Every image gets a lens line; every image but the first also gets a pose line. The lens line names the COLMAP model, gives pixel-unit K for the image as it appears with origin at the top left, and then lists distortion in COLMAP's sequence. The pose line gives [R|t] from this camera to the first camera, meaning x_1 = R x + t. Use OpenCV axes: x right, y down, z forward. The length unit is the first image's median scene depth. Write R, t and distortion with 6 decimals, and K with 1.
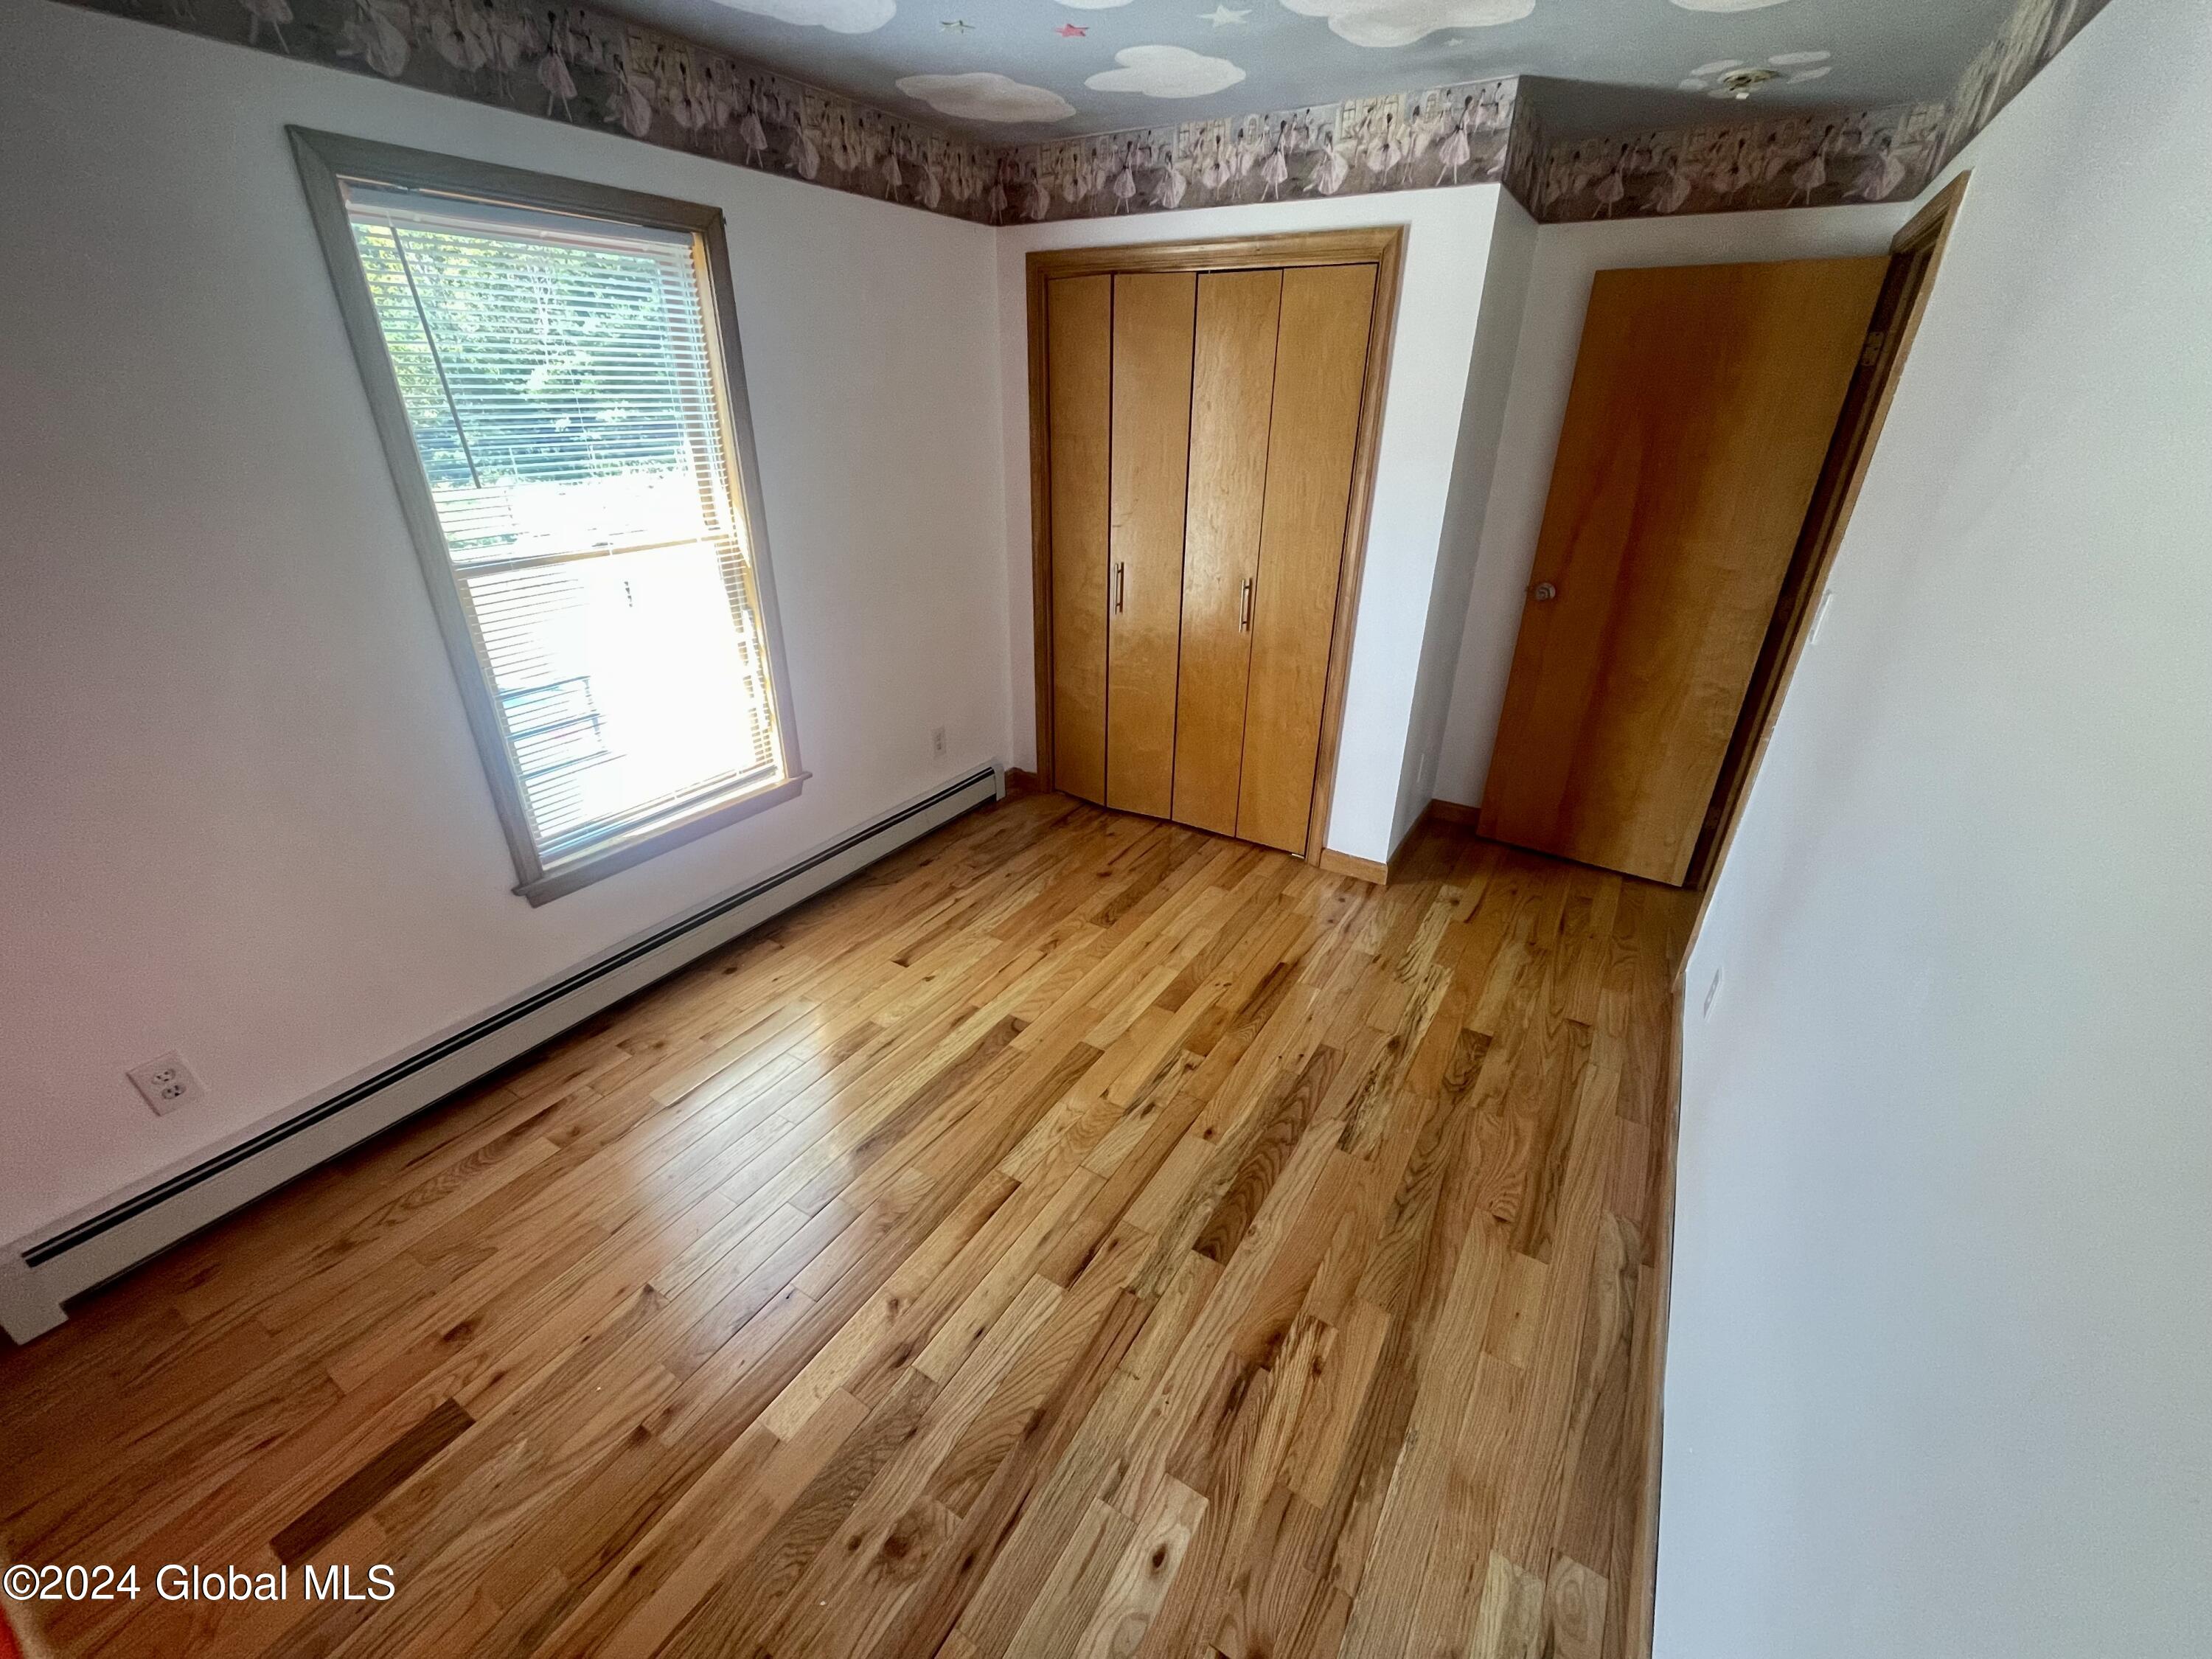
lens RADIAL K [[892.6, 0, 1112.0], [0, 892.6, 826.9], [0, 0, 1]] dist [-0.003429, -0.000147]
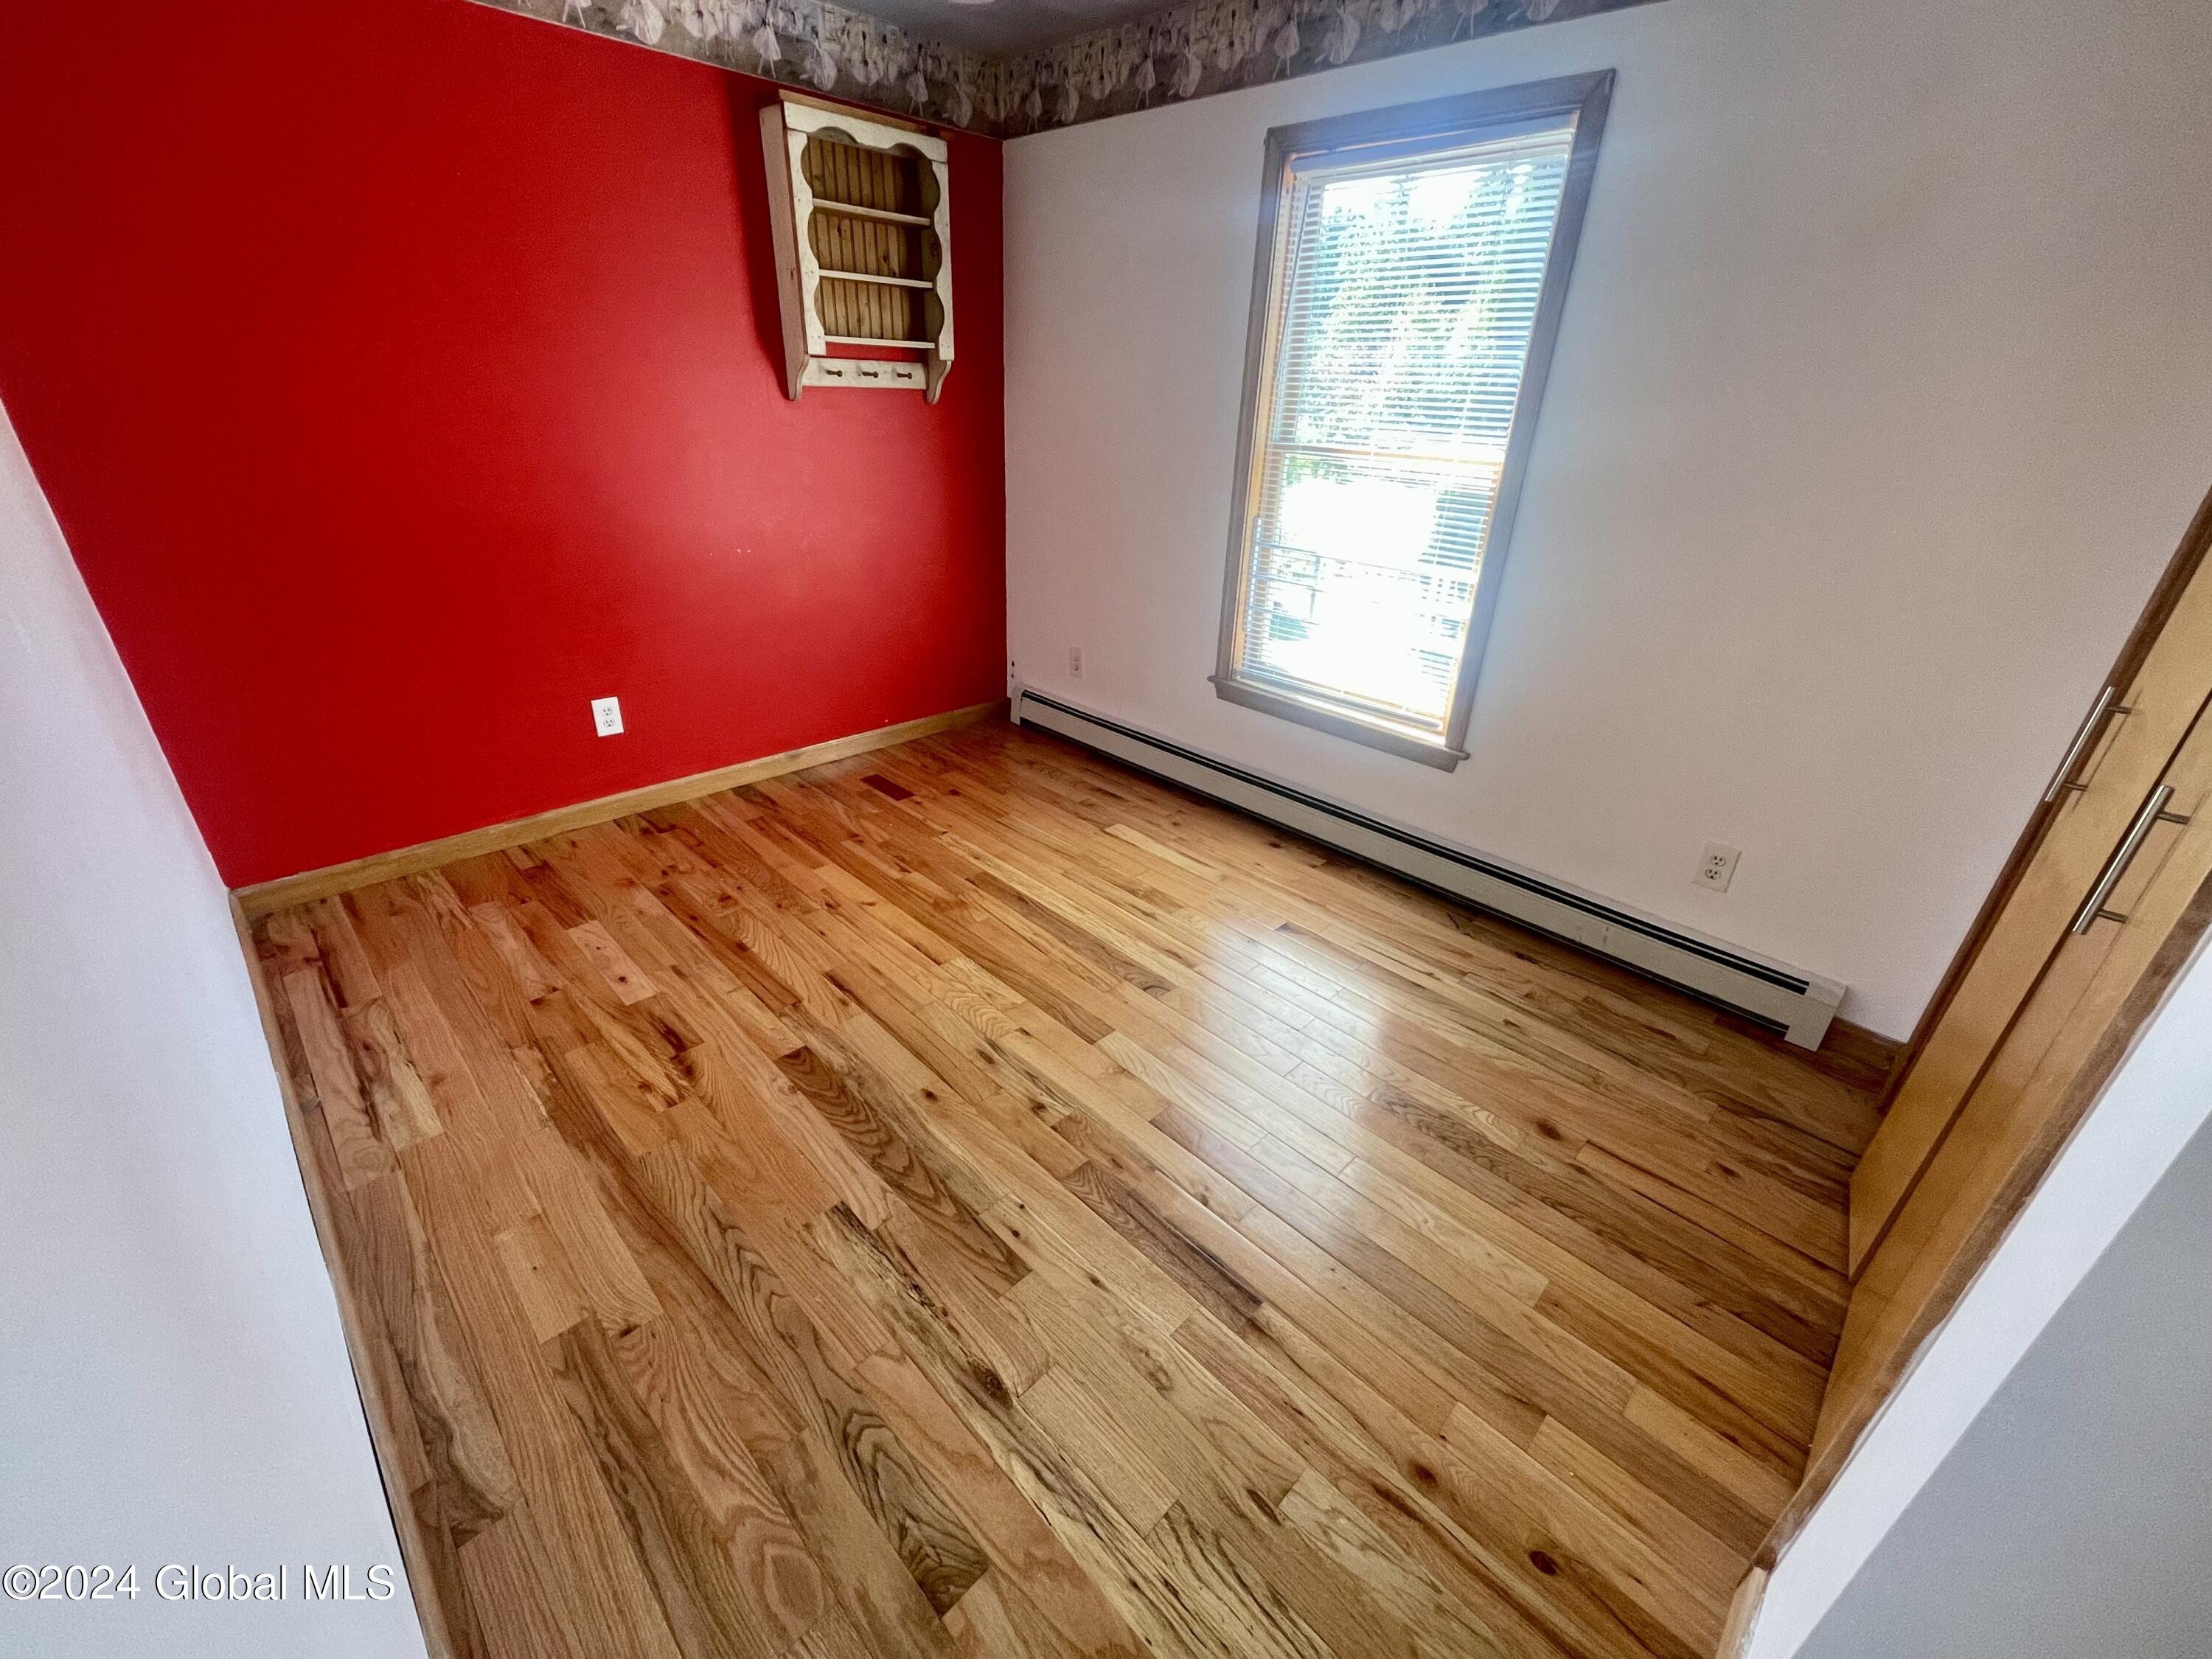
lens RADIAL K [[892.6, 0, 1112.7], [0, 892.6, 830.7], [0, 0, 1]] dist [-0.003429, -0.000147]
pose [[-0.226654, 0.413090, -0.882034, 0.779406], [-0.465139, 0.749749, 0.470661, -0.371846], [0.855730, 0.516946, 0.022211, 1.058460]]
